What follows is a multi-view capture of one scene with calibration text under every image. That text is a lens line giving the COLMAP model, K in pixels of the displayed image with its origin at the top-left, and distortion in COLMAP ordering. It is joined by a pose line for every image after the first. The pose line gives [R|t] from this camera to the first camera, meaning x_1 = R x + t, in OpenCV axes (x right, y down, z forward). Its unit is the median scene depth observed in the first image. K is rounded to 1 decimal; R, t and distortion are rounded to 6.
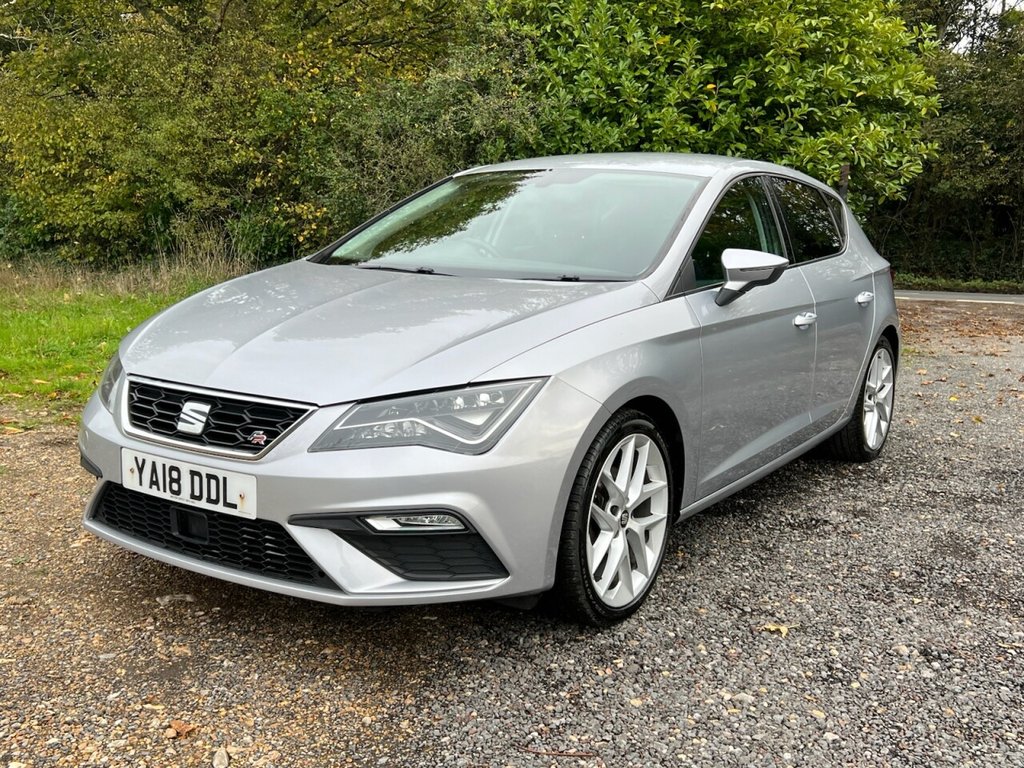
lens RADIAL K [[1023.0, 0, 512.2], [0, 1023.0, 368.7], [0, 0, 1]] dist [0.088042, -0.181712]
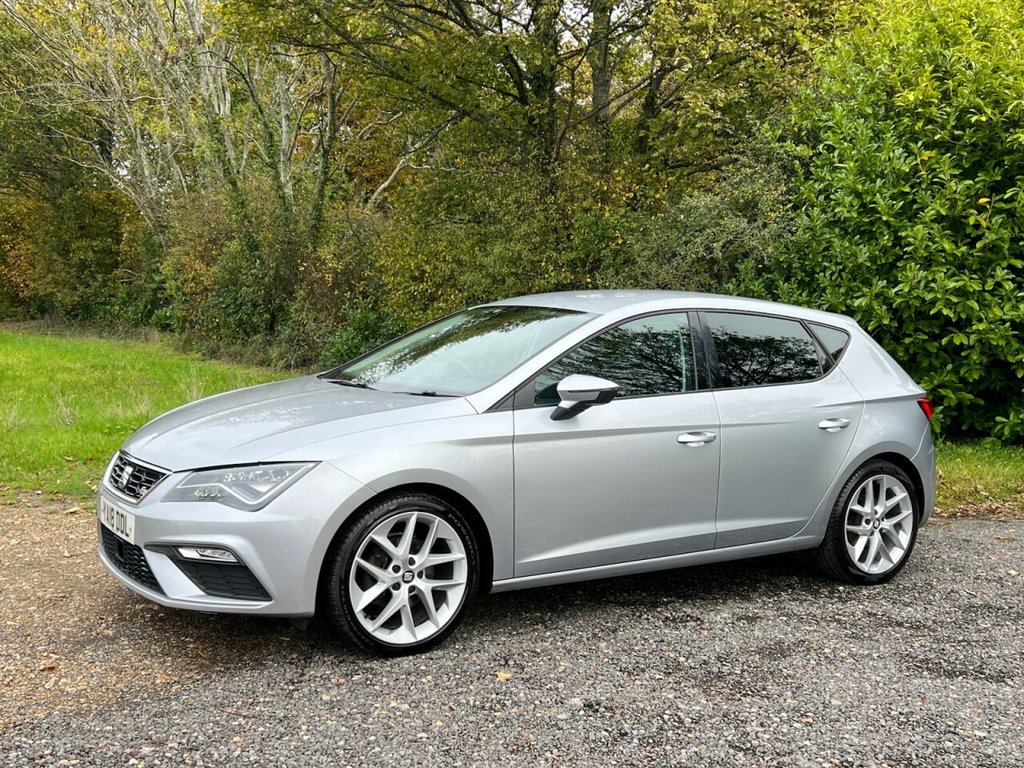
lens RADIAL K [[1094.9, 0, 526.1], [0, 1094.9, 380.3], [0, 0, 1]] dist [0.118624, -0.269545]
pose [[0.922567, 0.026711, -0.384912, 0.208921], [-0.064485, 0.994244, -0.085563, 0.001885], [0.380411, 0.103758, 0.918979, -0.070003]]
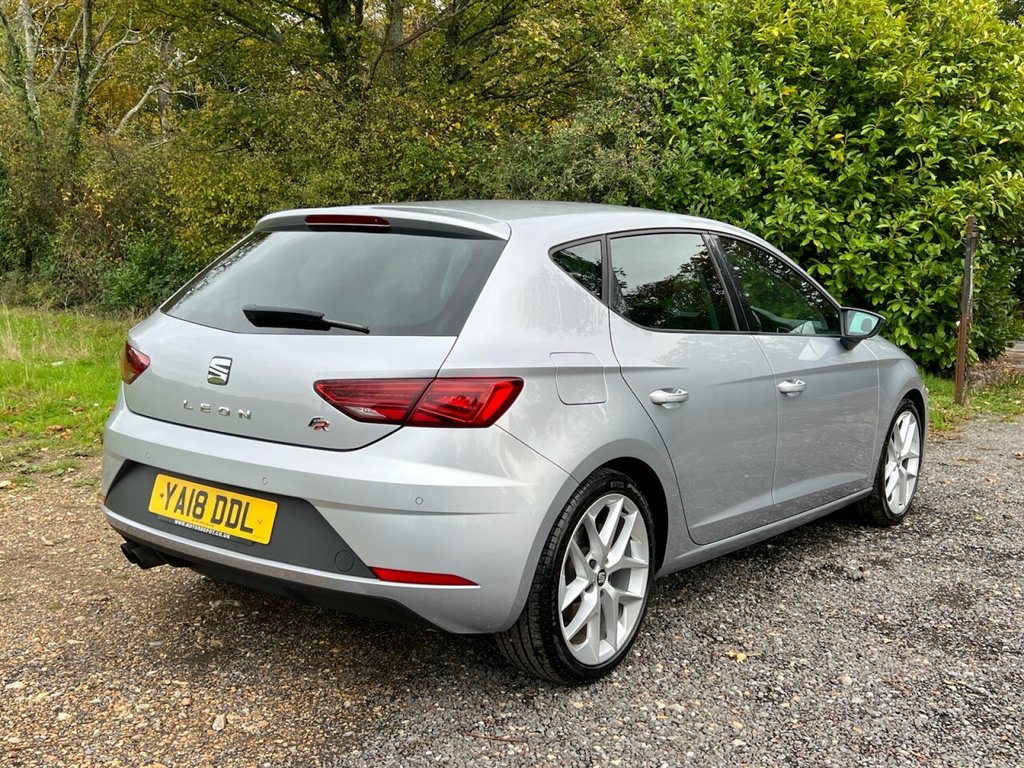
lens RADIAL K [[1057.3, 0, 523.6], [0, 1057.3, 385.5], [0, 0, 1]] dist [0.097002, -0.202216]
pose [[0.988997, 0.019114, -0.146693, 0.051103], [-0.023677, 0.999287, -0.029423, 0.000829], [0.146026, 0.032573, 0.988744, -0.044070]]
